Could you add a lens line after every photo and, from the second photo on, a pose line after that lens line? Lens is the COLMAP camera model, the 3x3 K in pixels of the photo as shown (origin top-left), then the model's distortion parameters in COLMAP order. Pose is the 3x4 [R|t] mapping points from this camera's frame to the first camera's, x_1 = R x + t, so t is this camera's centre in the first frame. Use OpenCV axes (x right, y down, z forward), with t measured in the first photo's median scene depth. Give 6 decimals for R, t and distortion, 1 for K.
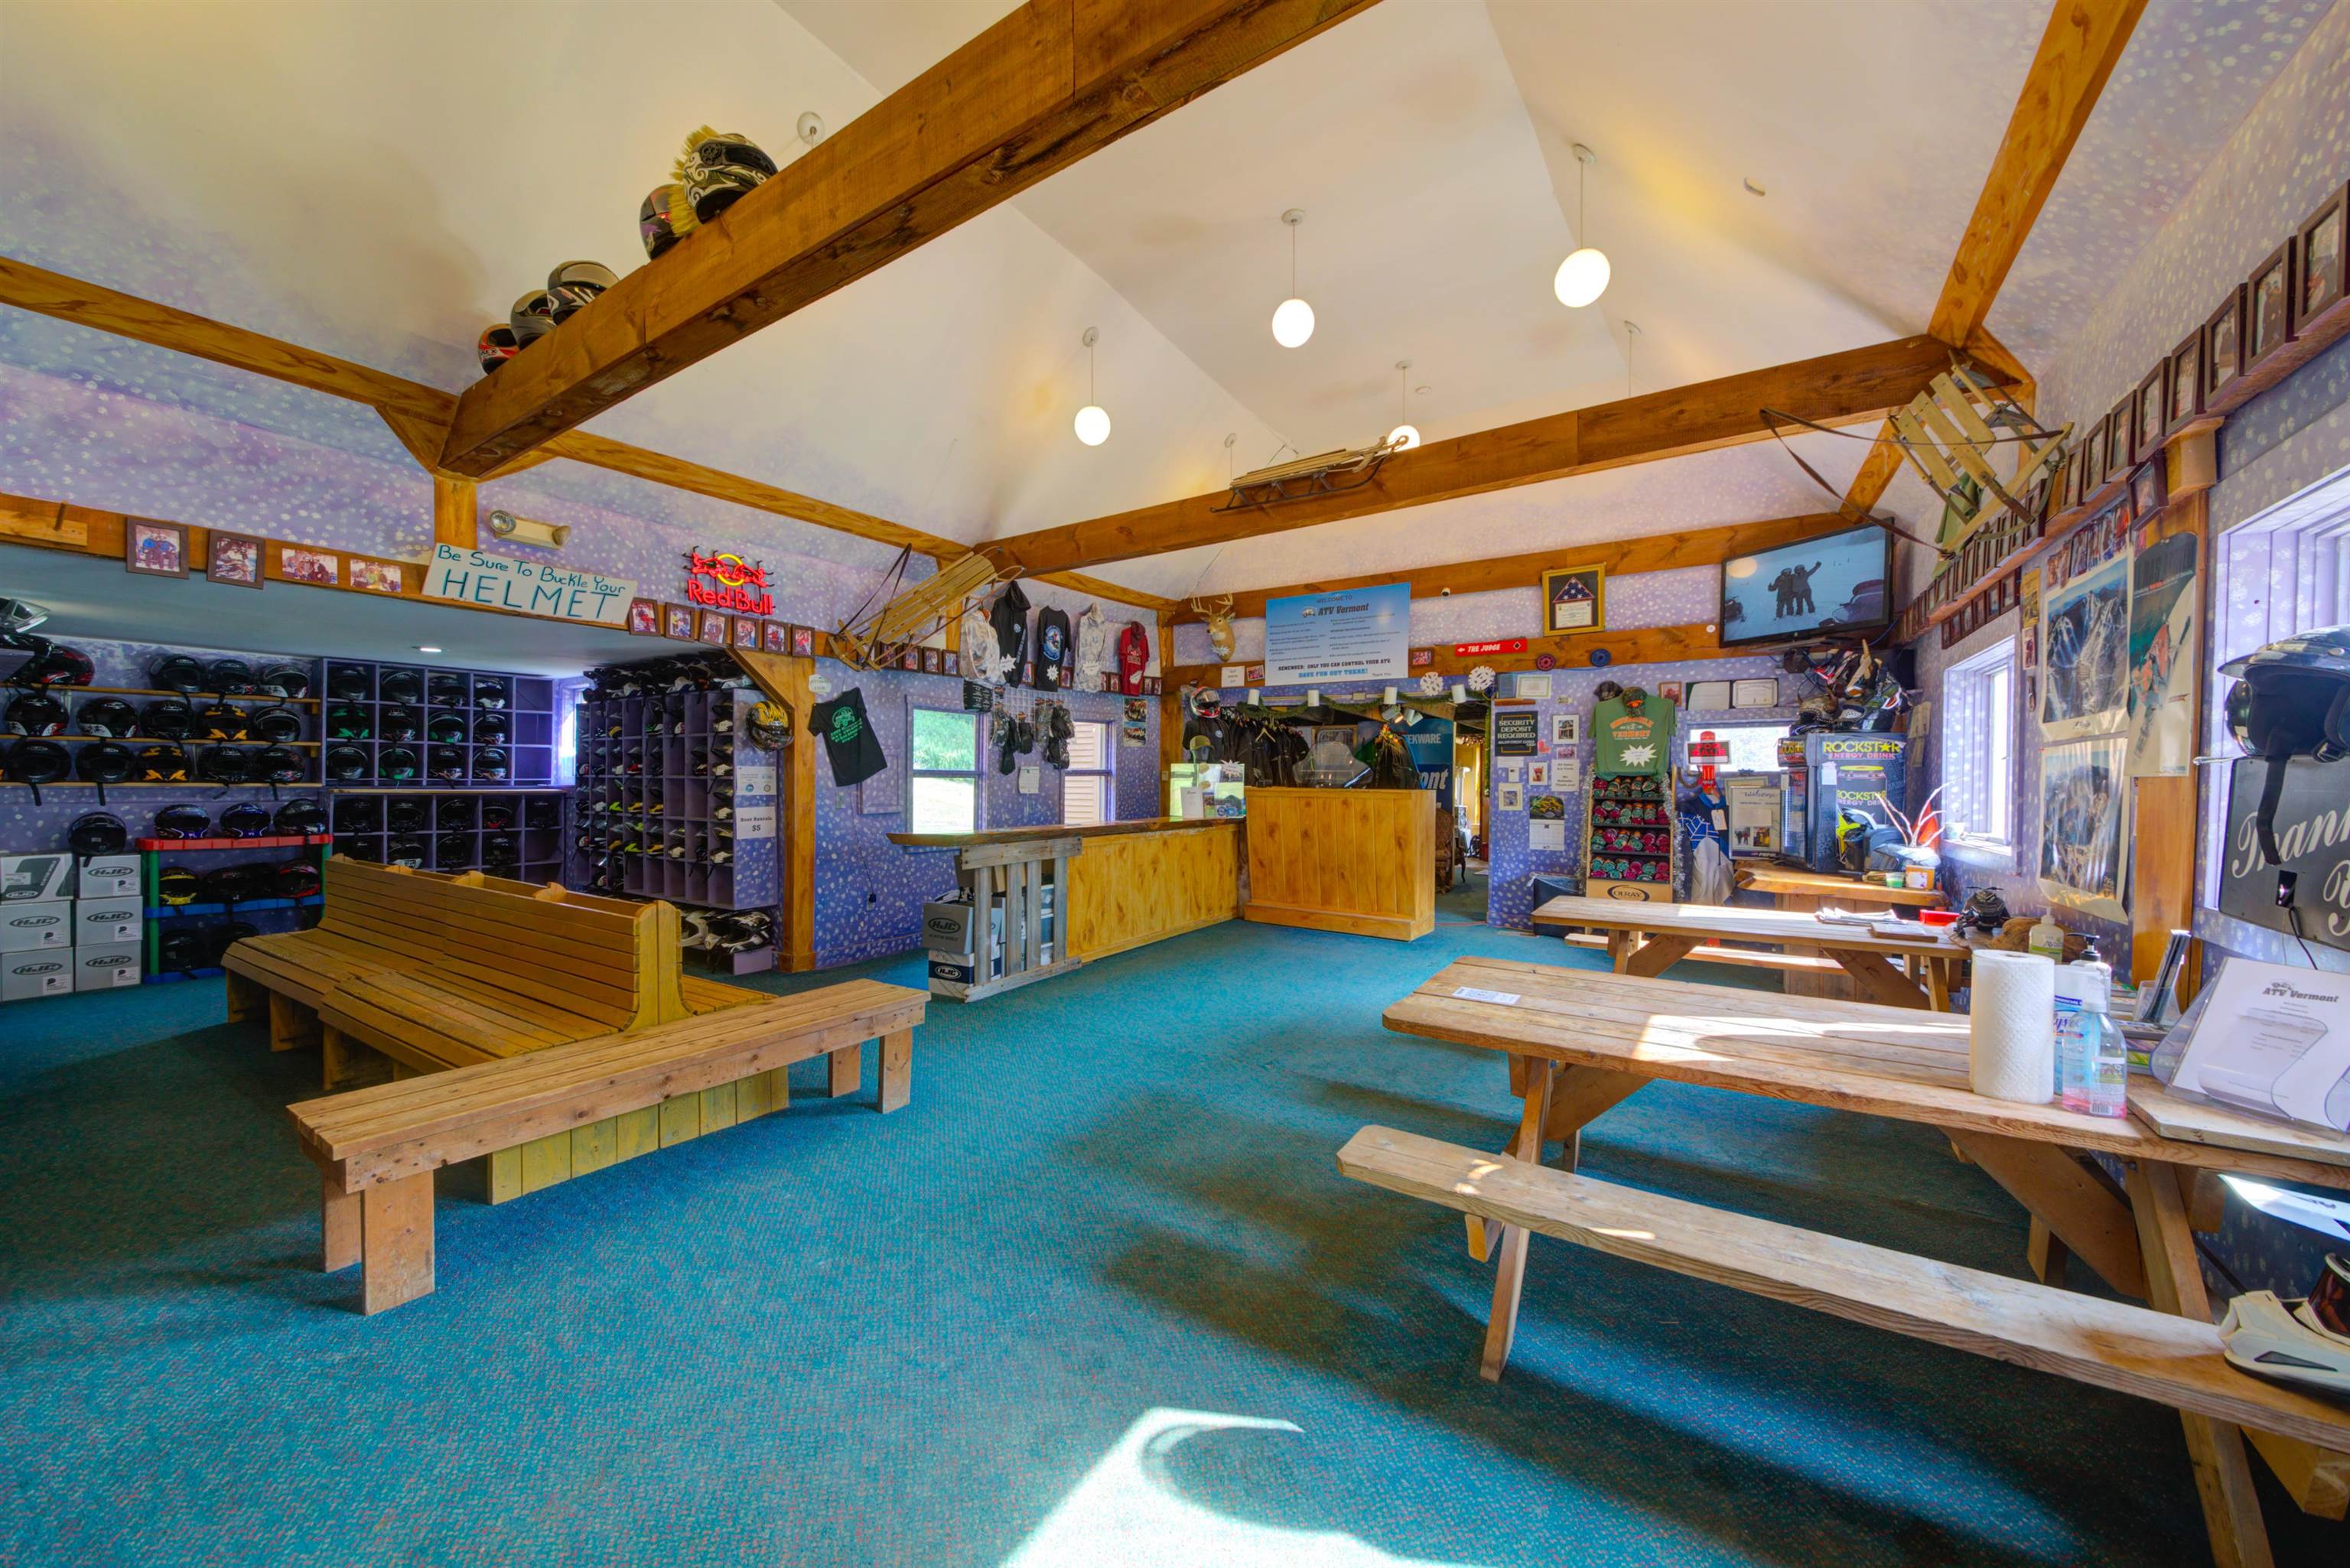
lens RADIAL K [[830.3, 0, 1163.4], [0, 830.3, 788.2], [0, 0, 1]] dist [0.000135, -0.006392]
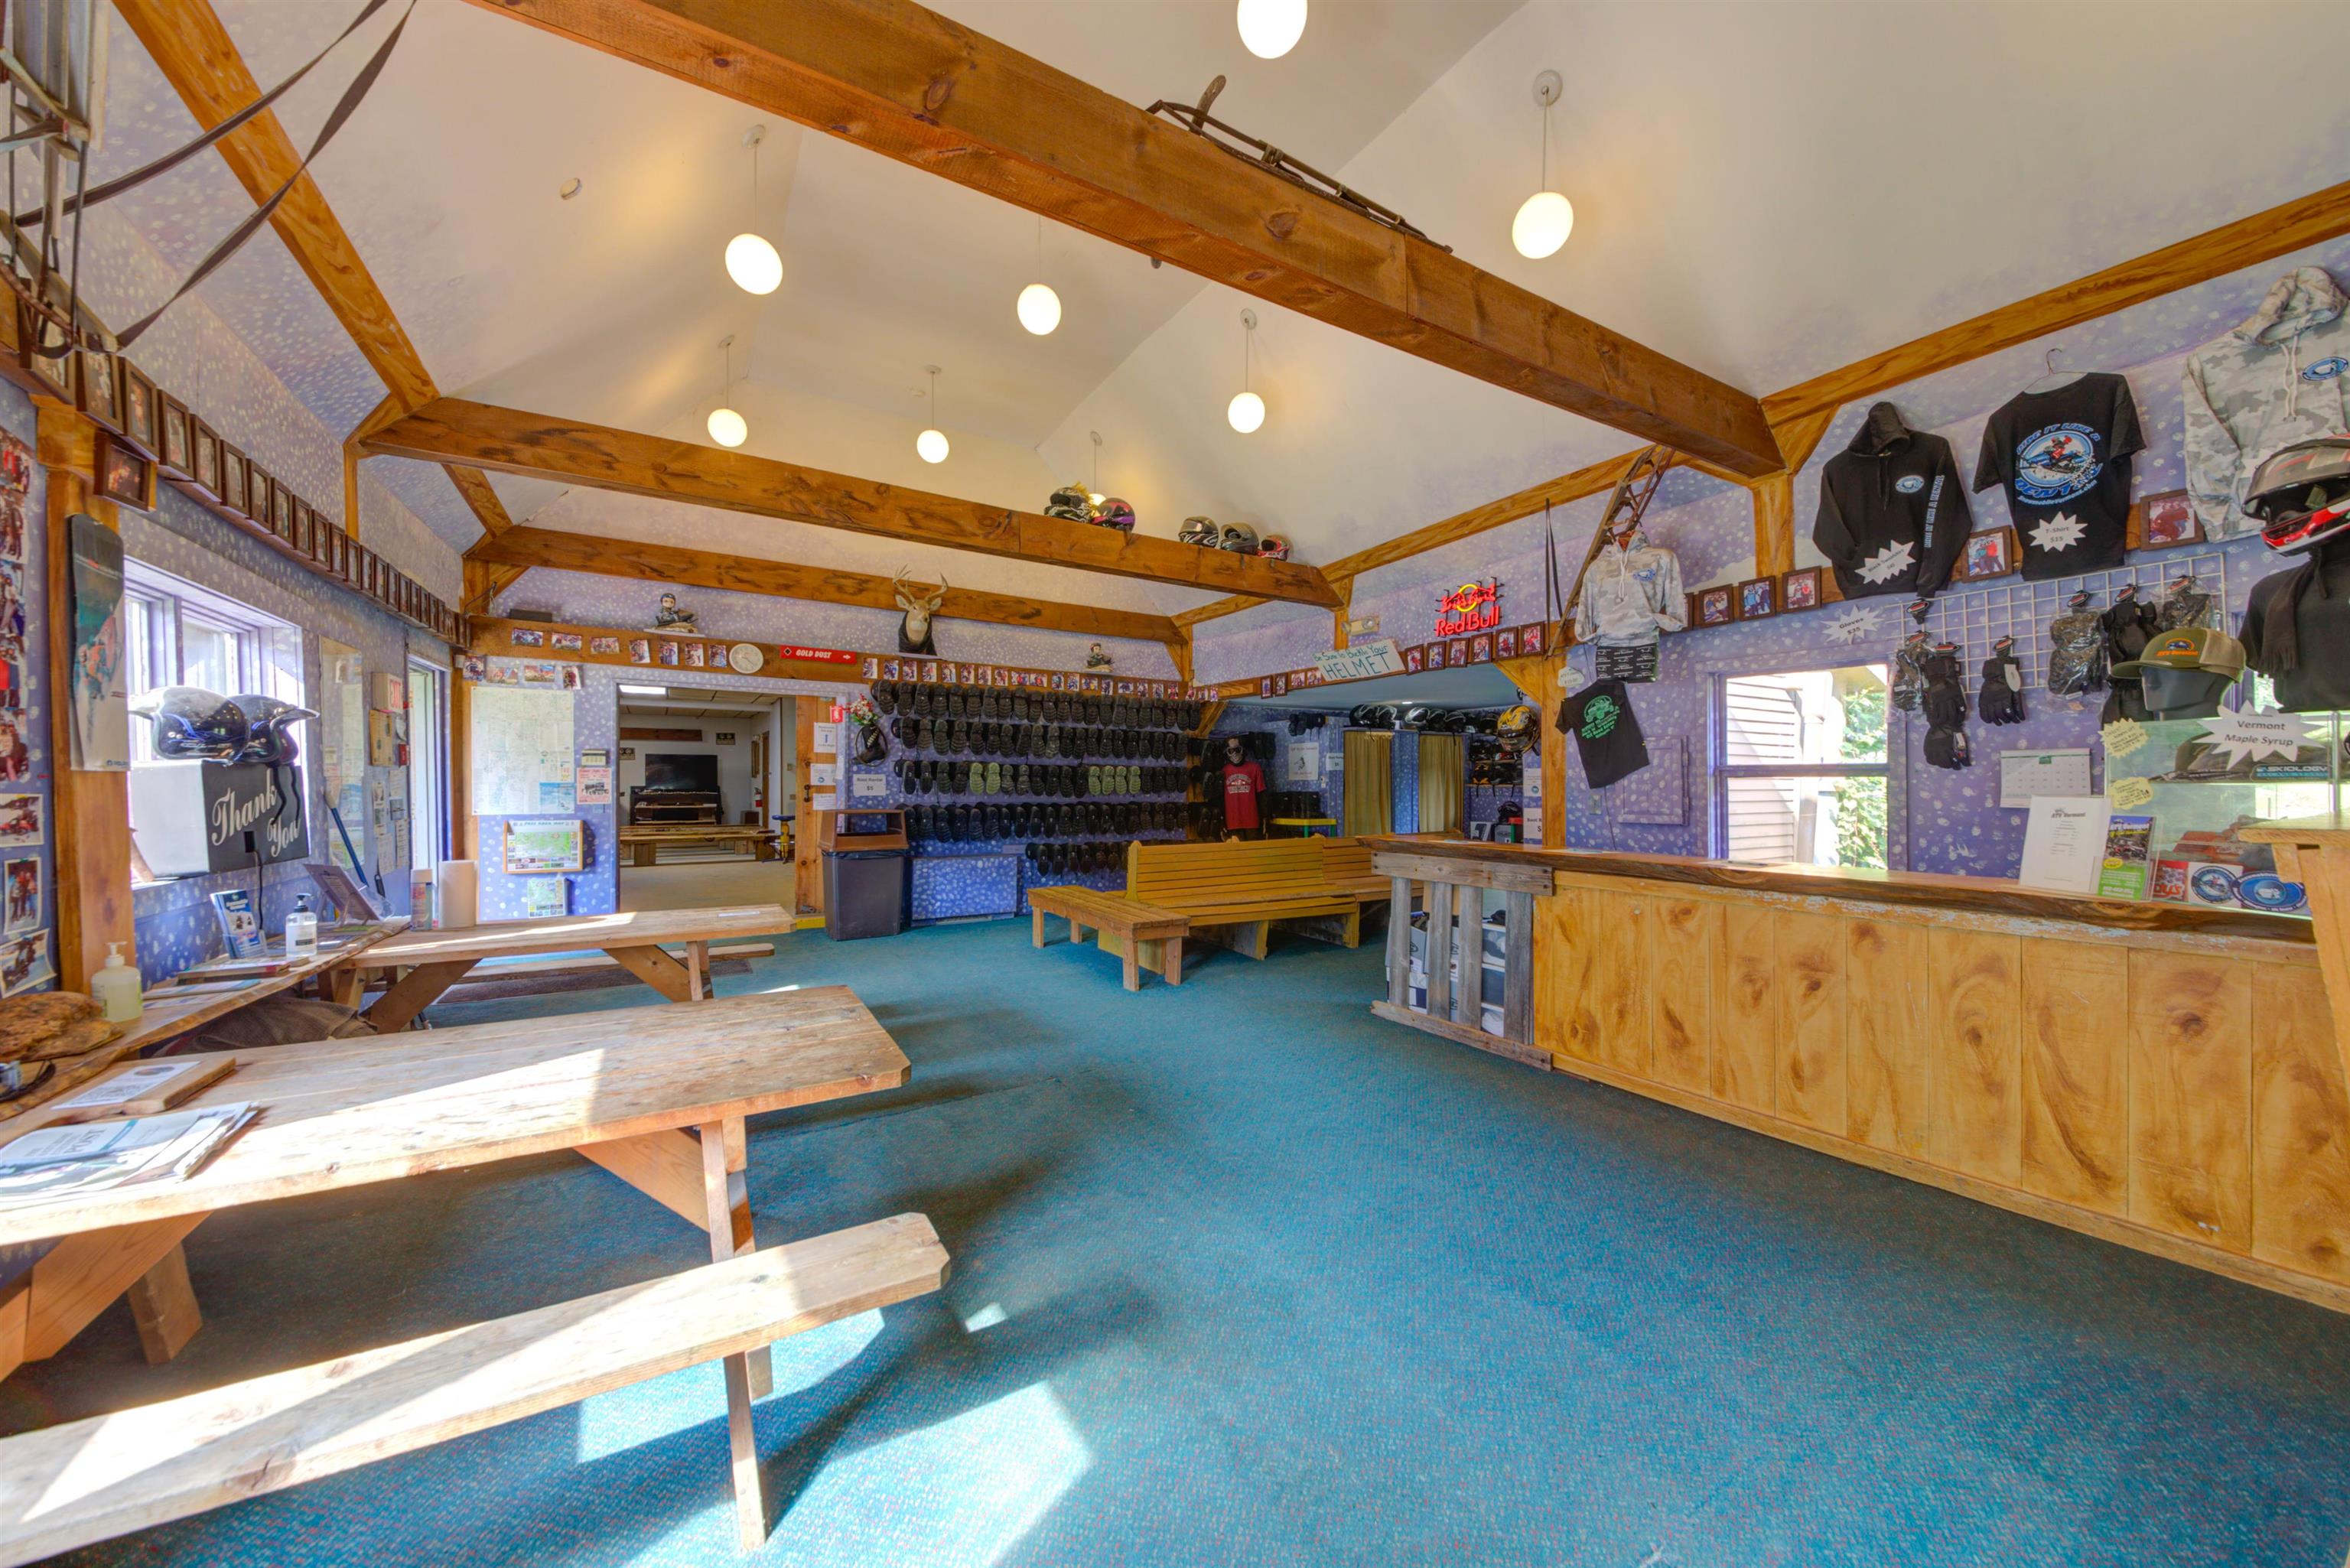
lens RADIAL K [[830.3, 0, 1163.4], [0, 830.3, 788.2], [0, 0, 1]] dist [0.000135, -0.006392]
pose [[-0.450592, 0.005693, -0.892712, 0.612151], [-0.004591, 0.999952, 0.008694, -0.008288], [0.892718, 0.008016, -0.450544, 1.022212]]
